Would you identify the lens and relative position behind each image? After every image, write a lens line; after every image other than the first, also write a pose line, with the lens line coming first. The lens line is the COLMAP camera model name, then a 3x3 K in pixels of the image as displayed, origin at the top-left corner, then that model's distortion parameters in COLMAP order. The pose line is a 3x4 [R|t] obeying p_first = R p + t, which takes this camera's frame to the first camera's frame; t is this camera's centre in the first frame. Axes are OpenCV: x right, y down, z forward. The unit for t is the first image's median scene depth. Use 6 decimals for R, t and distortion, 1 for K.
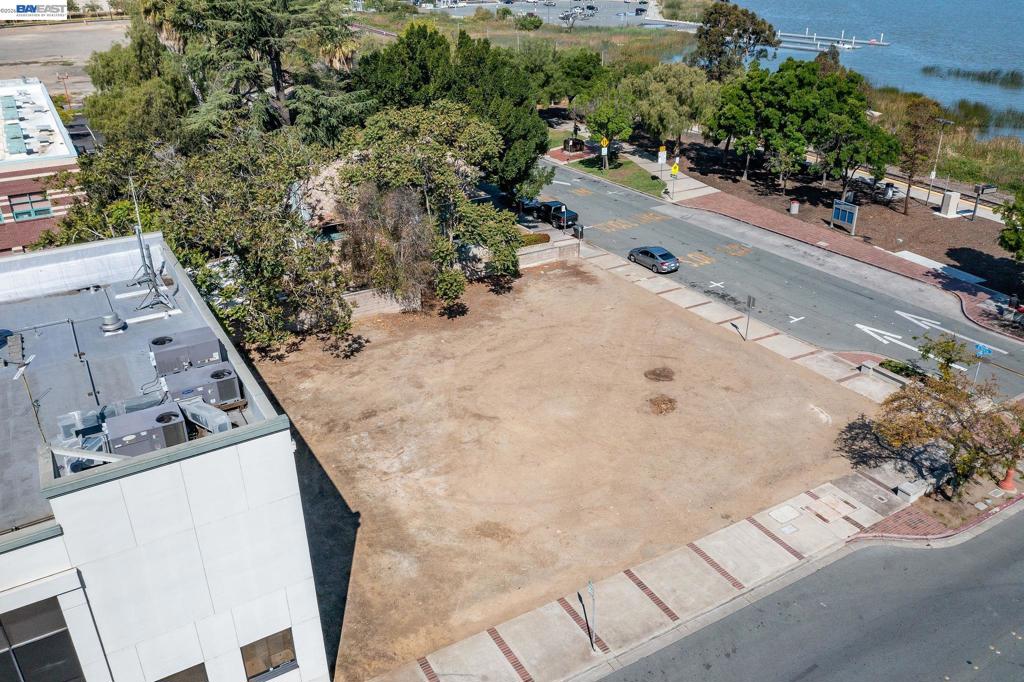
lens RADIAL K [[820.4, 0, 512.0], [0, 820.4, 341.0], [0, 0, 1]] dist [-0.006989, -0.003775]
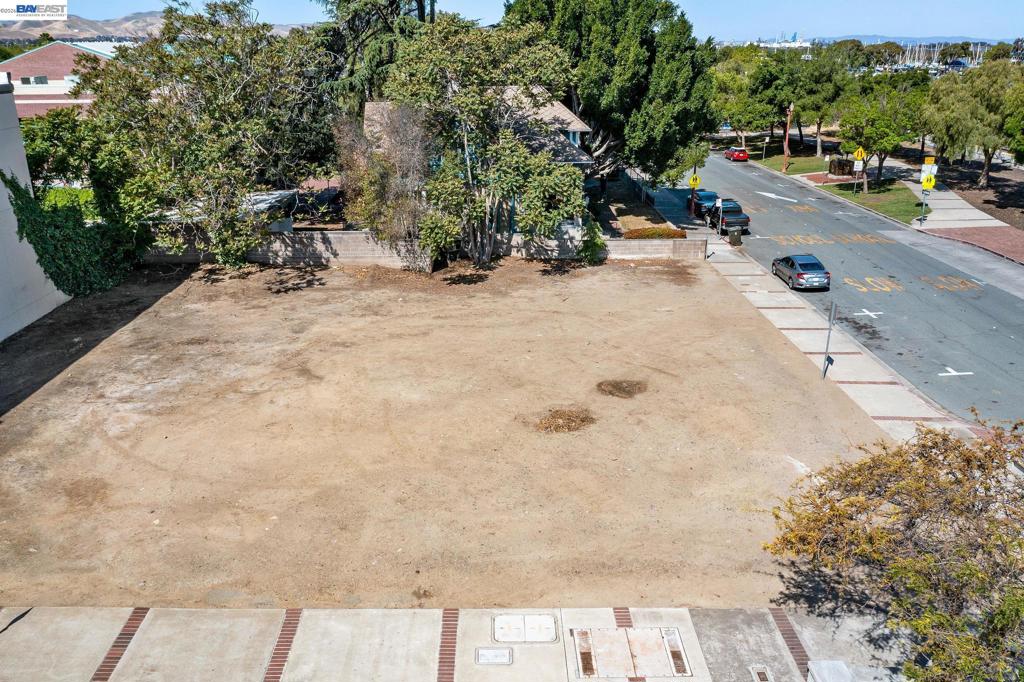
lens RADIAL K [[815.7, 0, 508.5], [0, 815.7, 339.3], [0, 0, 1]] dist [-0.011336, -0.005117]
pose [[0.869730, 0.175488, -0.461273, 0.340303], [-0.219731, 0.974589, -0.043527, 0.044794], [0.441914, 0.139213, 0.886190, 0.359617]]
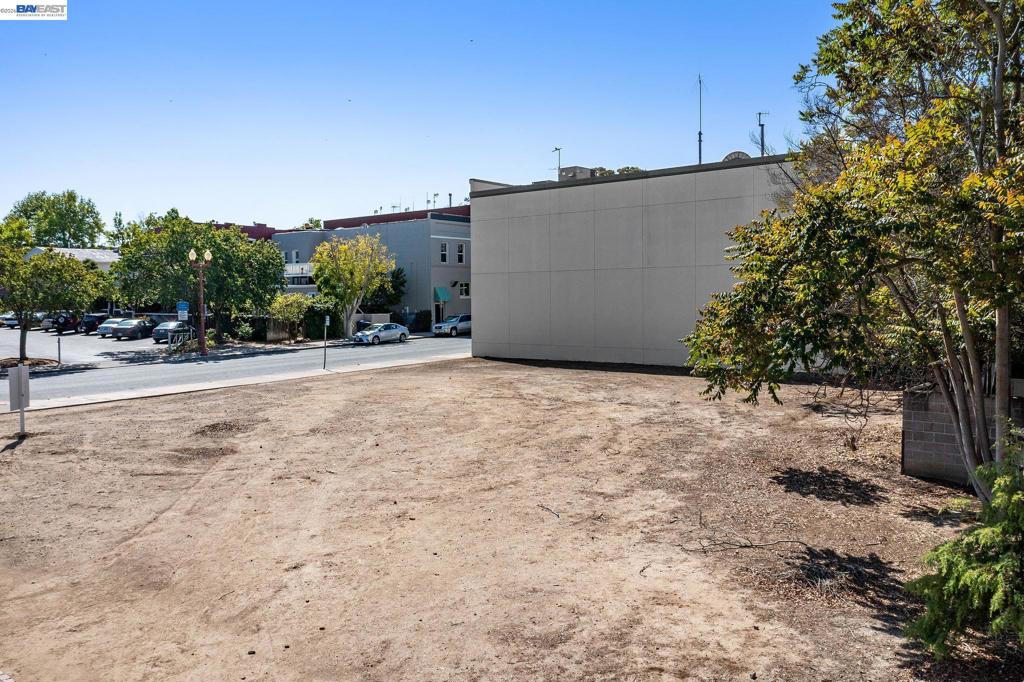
lens RADIAL K [[805.4, 0, 499.5], [0, 805.4, 342.1], [0, 0, 1]] dist [-0.007400, -0.004372]
pose [[-0.941884, 0.038243, -0.333754, 0.149691], [-0.126545, 0.879927, 0.457946, -0.219460], [0.311193, 0.473567, -0.823950, 1.238665]]
